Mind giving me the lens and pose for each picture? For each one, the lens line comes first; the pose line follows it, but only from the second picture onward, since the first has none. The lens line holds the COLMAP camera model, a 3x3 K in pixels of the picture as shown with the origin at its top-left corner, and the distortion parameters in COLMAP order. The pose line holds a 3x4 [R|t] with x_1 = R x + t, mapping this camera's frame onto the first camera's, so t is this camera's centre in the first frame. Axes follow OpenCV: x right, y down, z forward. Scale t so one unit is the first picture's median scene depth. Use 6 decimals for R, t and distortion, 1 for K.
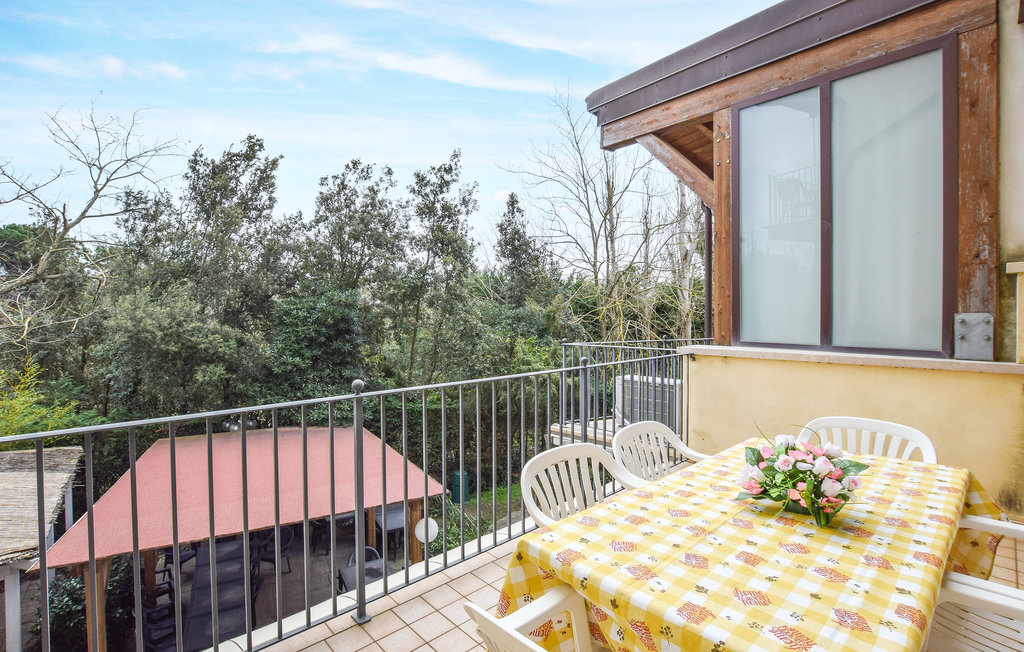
lens RADIAL K [[470.5, 0, 509.8], [0, 470.5, 320.6], [0, 0, 1]] dist [-0.027977, 0.001474]
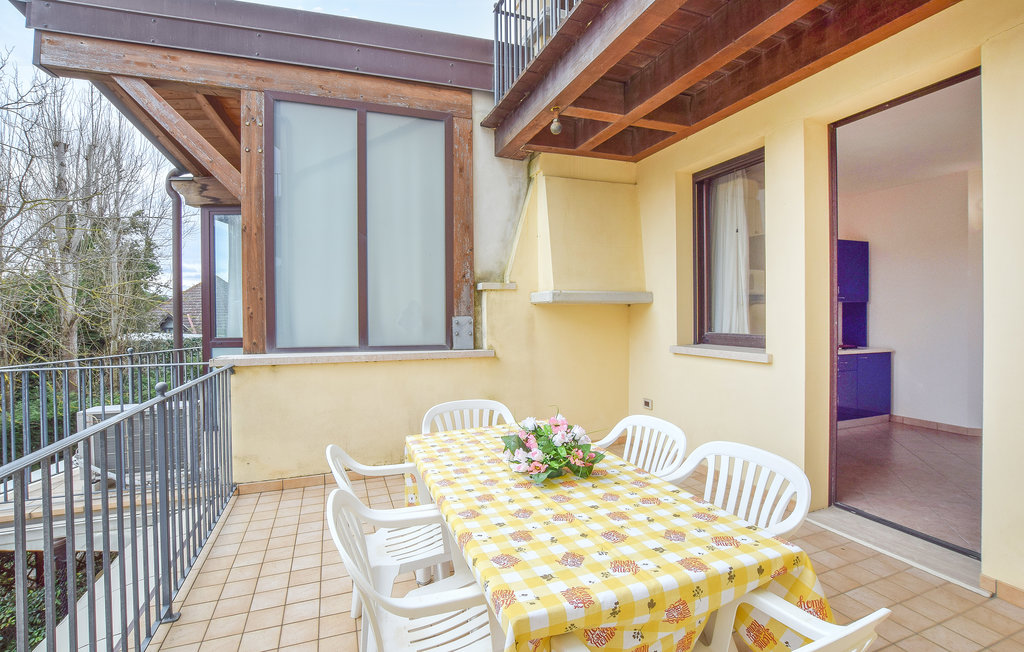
lens RADIAL K [[470.5, 0, 509.8], [0, 470.5, 320.6], [0, 0, 1]] dist [-0.027977, 0.001474]
pose [[0.372066, -0.007753, 0.928174, -0.271338], [0.020619, 0.999787, 0.000086, -0.000499], [-0.927977, 0.019107, 0.372147, 0.304787]]
